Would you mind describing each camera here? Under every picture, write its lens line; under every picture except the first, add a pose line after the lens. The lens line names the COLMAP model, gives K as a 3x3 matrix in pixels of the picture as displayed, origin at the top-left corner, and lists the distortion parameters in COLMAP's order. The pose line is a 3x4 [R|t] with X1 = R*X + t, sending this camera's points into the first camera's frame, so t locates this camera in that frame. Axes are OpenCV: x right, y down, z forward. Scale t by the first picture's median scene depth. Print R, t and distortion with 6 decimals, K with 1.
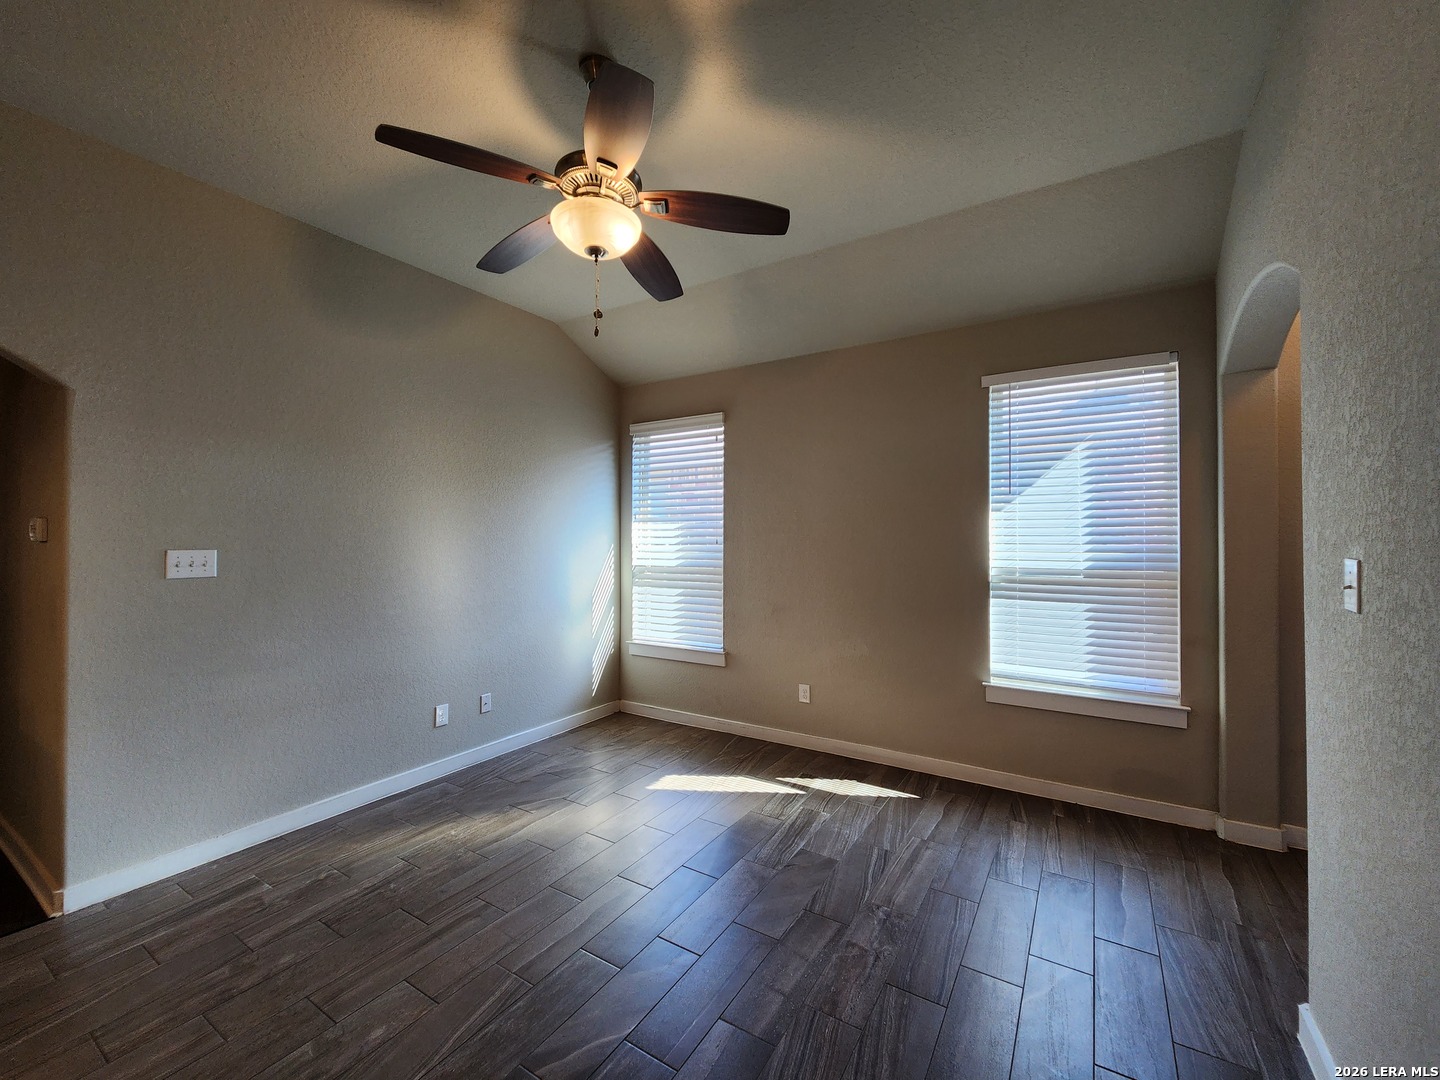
lens RADIAL K [[585.1, 0, 733.1], [0, 585.1, 530.6], [0, 0, 1]] dist [-0.000789, -0.000451]
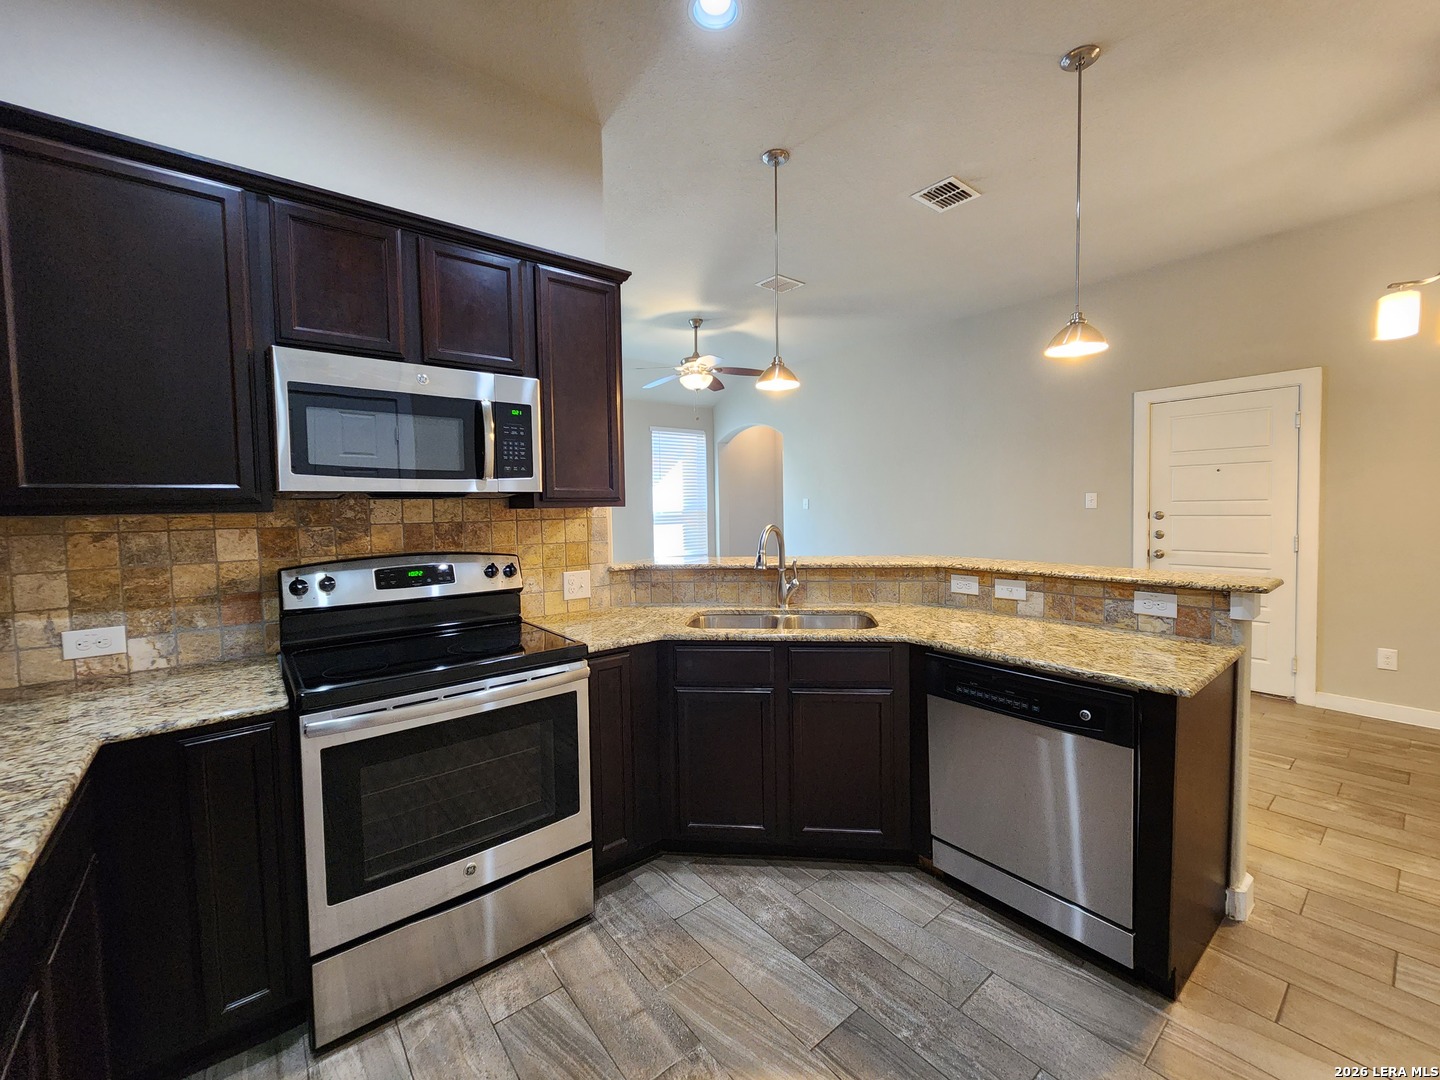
lens RADIAL K [[588.4, 0, 732.9], [0, 588.4, 530.5], [0, 0, 1]] dist [0.001842, -0.000499]
pose [[0.320431, -0.045943, 0.946157, -1.645488], [0.005343, 0.998895, 0.046695, 0.033389], [-0.947257, -0.009907, 0.320322, -0.027852]]
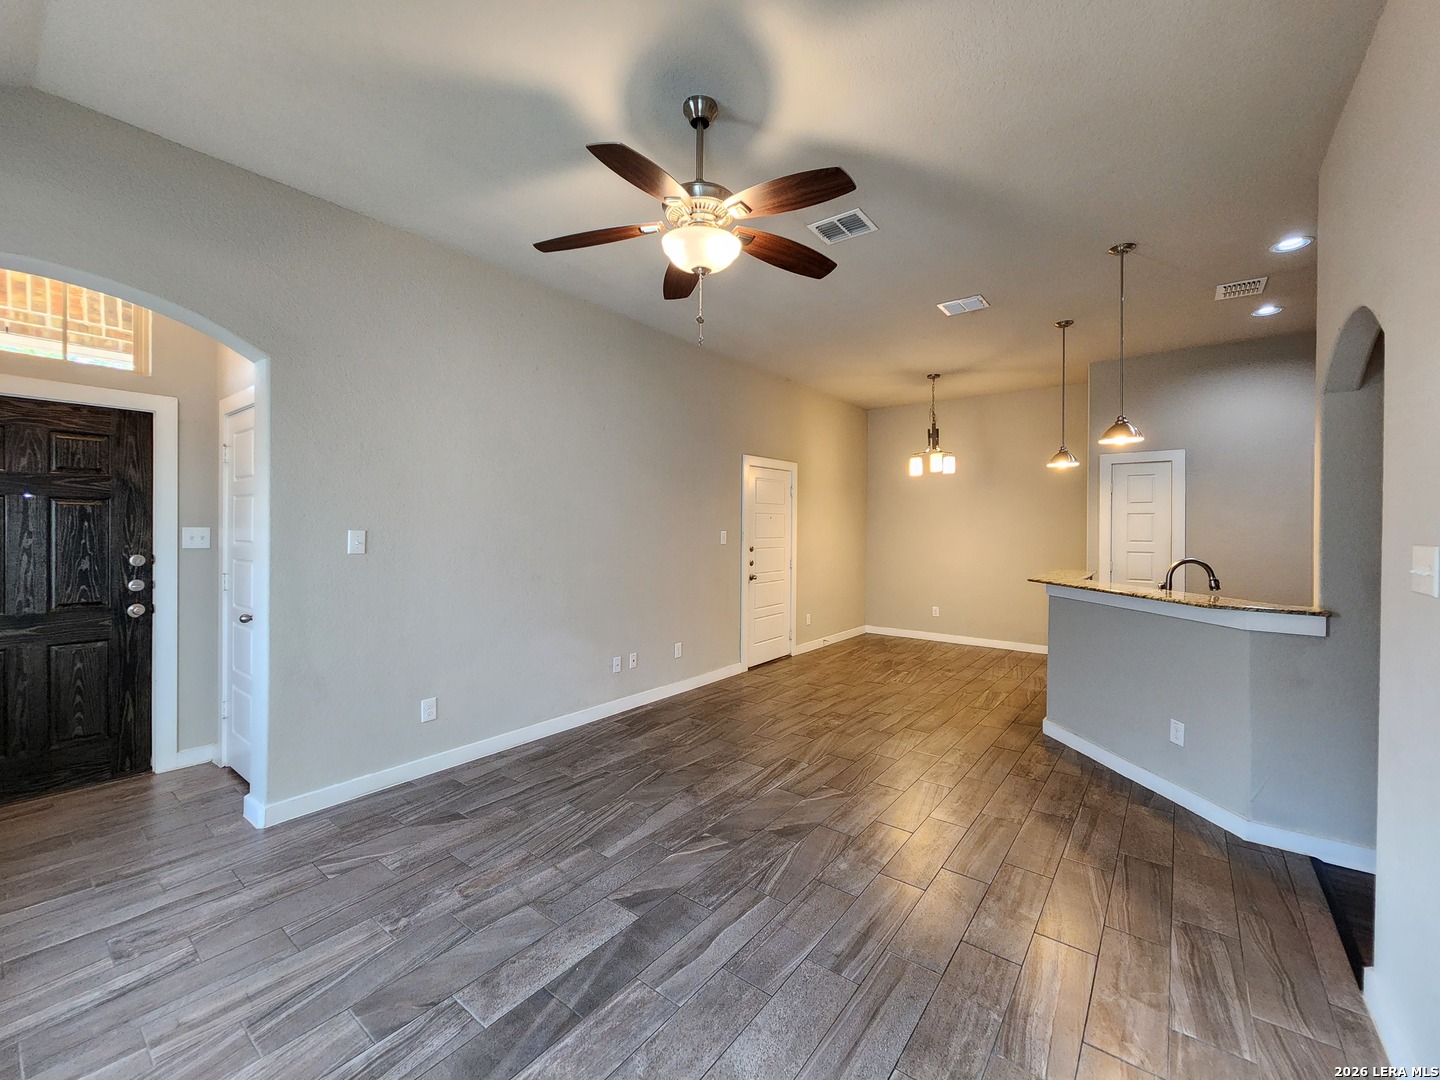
lens RADIAL K [[586.4, 0, 732.0], [0, 586.4, 531.6], [0, 0, 1]] dist [0.002030, -0.002027]
pose [[-0.994826, -0.005405, 0.101451, -0.239662], [-0.005715, 0.999980, -0.002773, 0.020161], [-0.101434, -0.003338, -0.994837, 1.239454]]
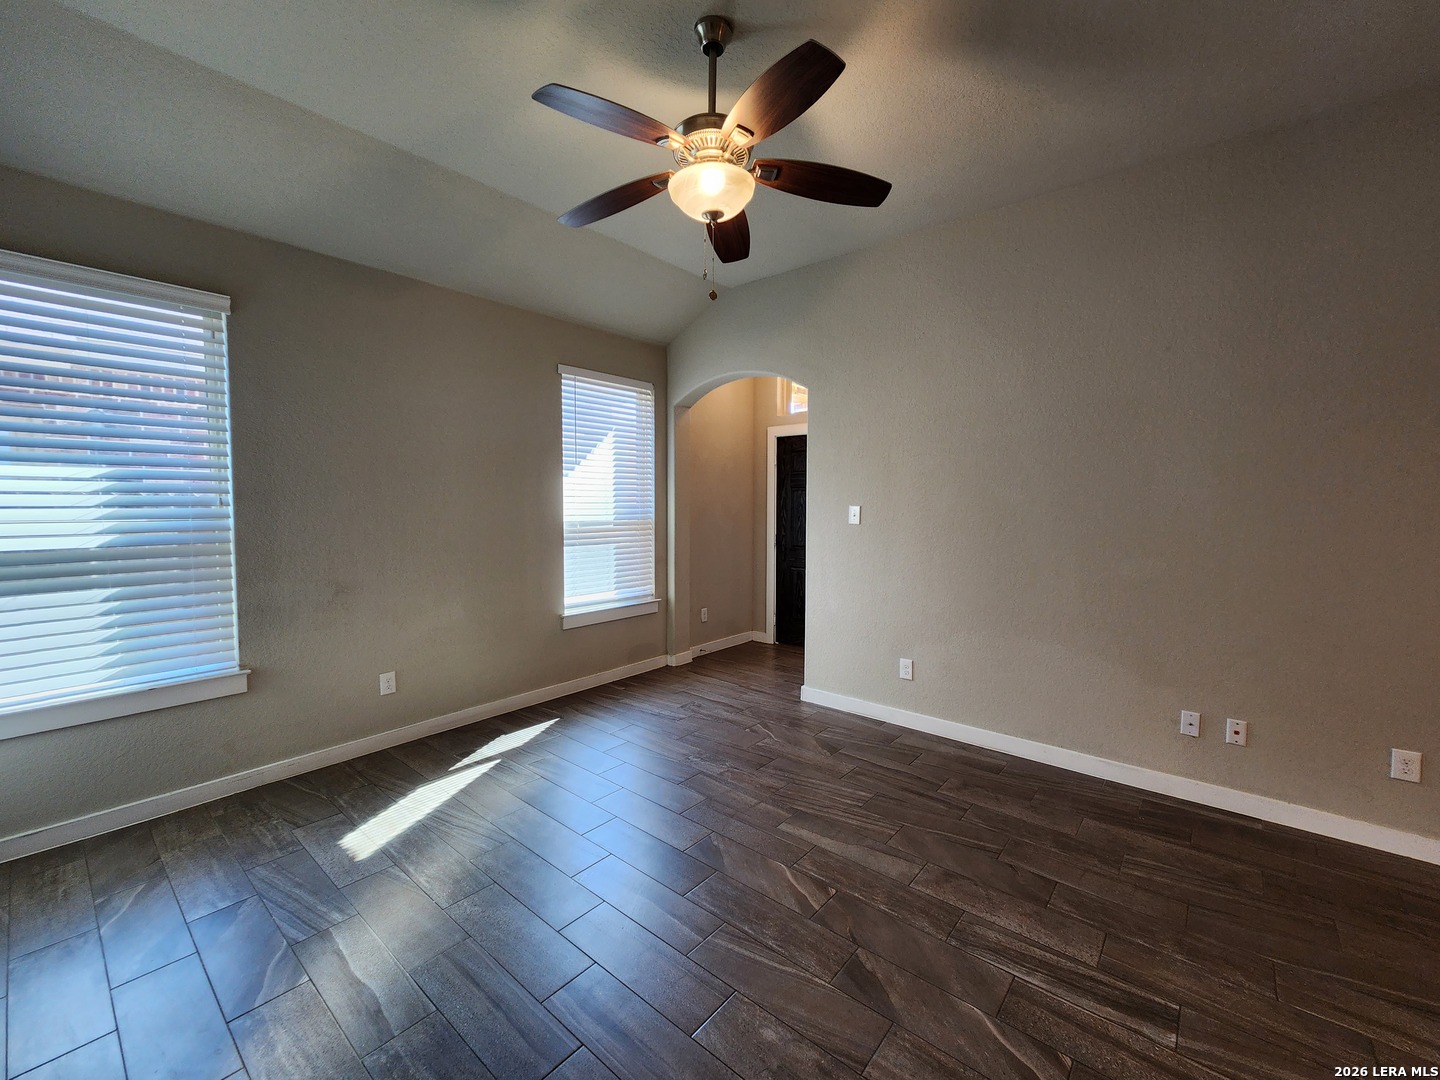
lens RADIAL K [[588.4, 0, 732.9], [0, 588.4, 530.5], [0, 0, 1]] dist [0.001842, -0.000499]
pose [[0.142235, -0.048029, 0.988667, -0.746463], [-0.012961, 0.998646, 0.050379, 0.013922], [-0.989748, -0.019980, 0.141420, 0.472111]]
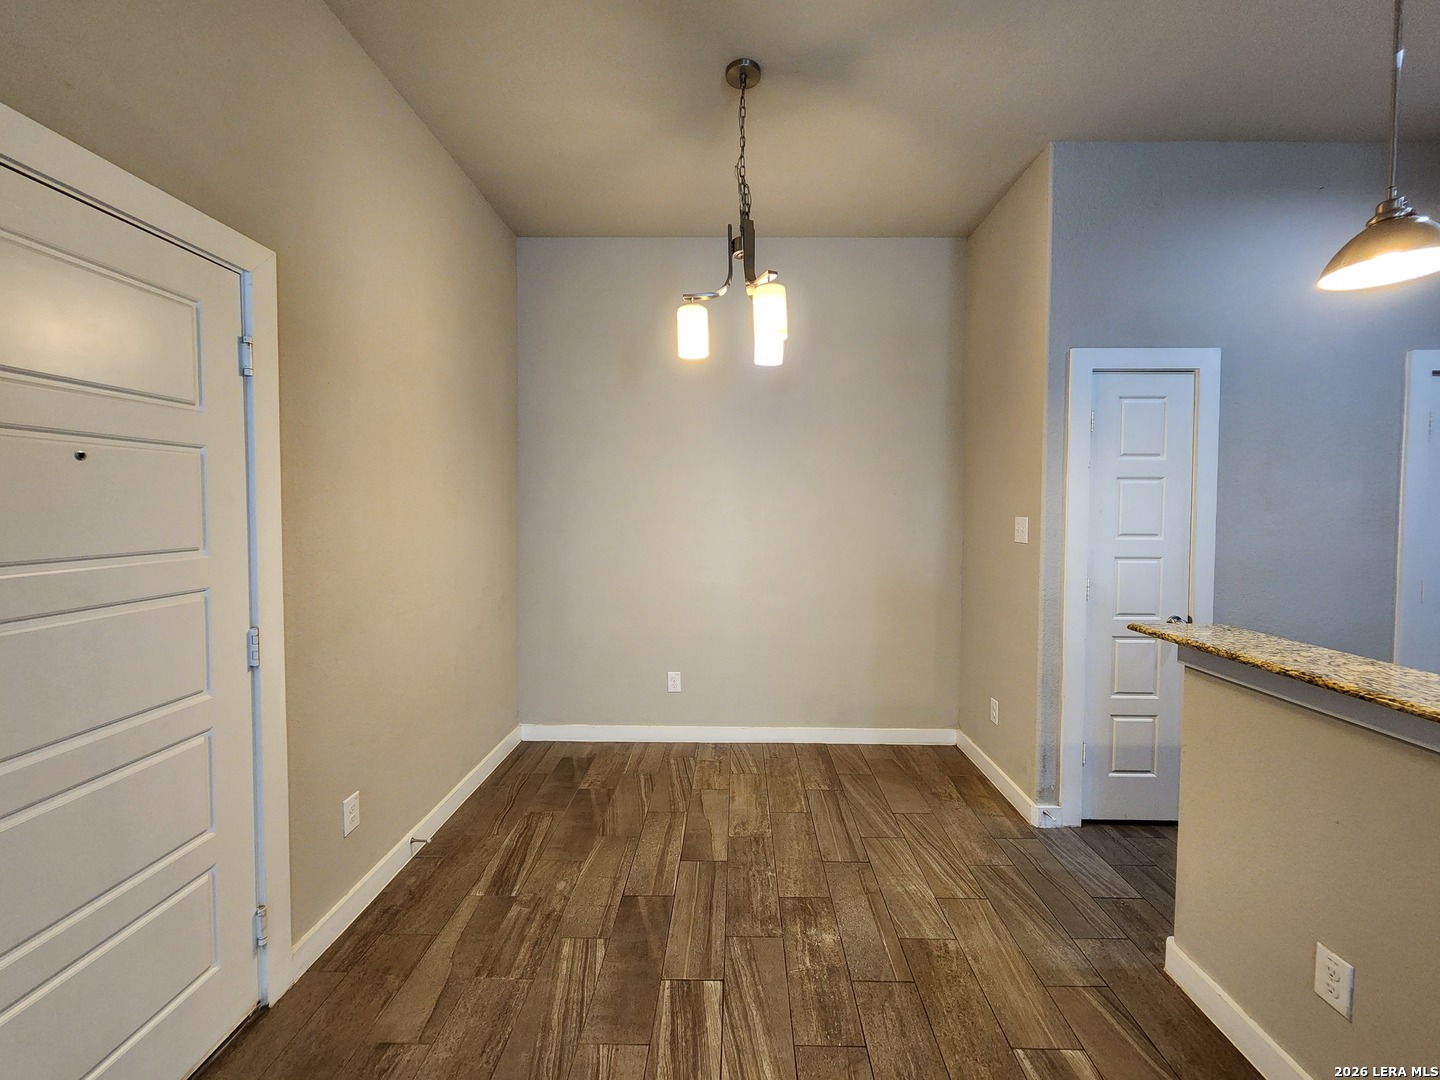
lens RADIAL K [[588.4, 0, 732.9], [0, 588.4, 530.5], [0, 0, 1]] dist [0.001842, -0.000499]
pose [[-0.857490, 0.016142, -0.514247, -0.328287], [0.001262, 0.999571, 0.029272, 0.006851], [0.514499, 0.024451, -0.857142, -0.075307]]
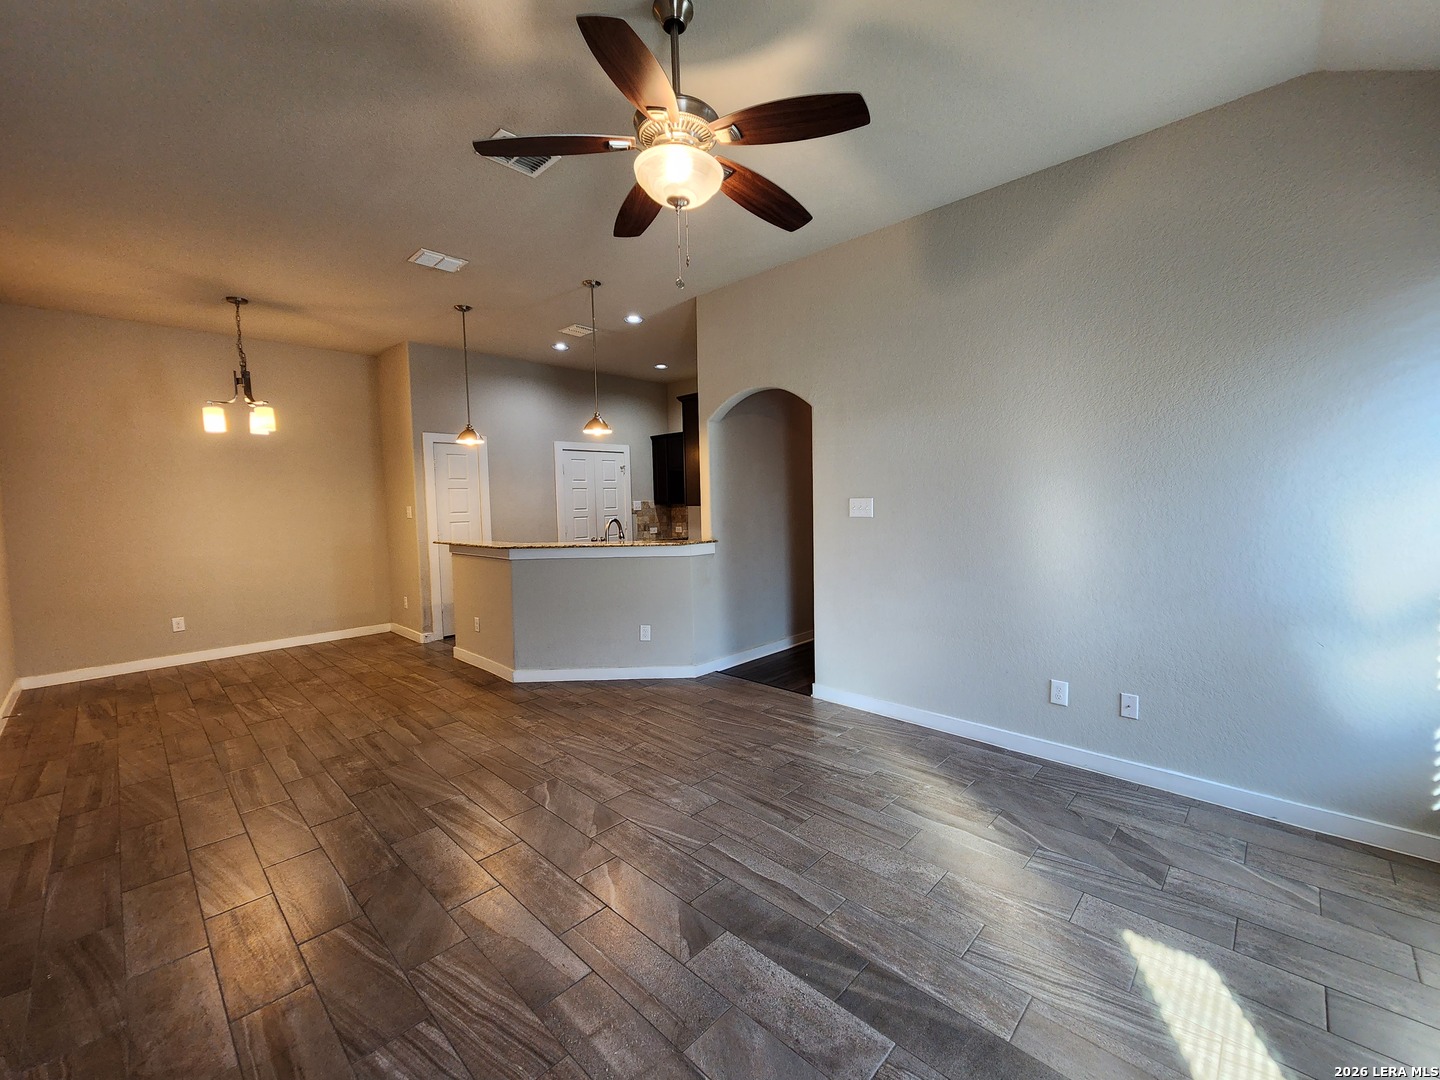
lens RADIAL K [[587.3, 0, 734.4], [0, 587.3, 532.6], [0, 0, 1]] dist [0.000771, -0.000257]
pose [[-0.201636, 0.061589, -0.977522, 0.445071], [0.029991, 0.997941, 0.056689, 0.020190], [0.979001, -0.017886, -0.203068, 0.750792]]
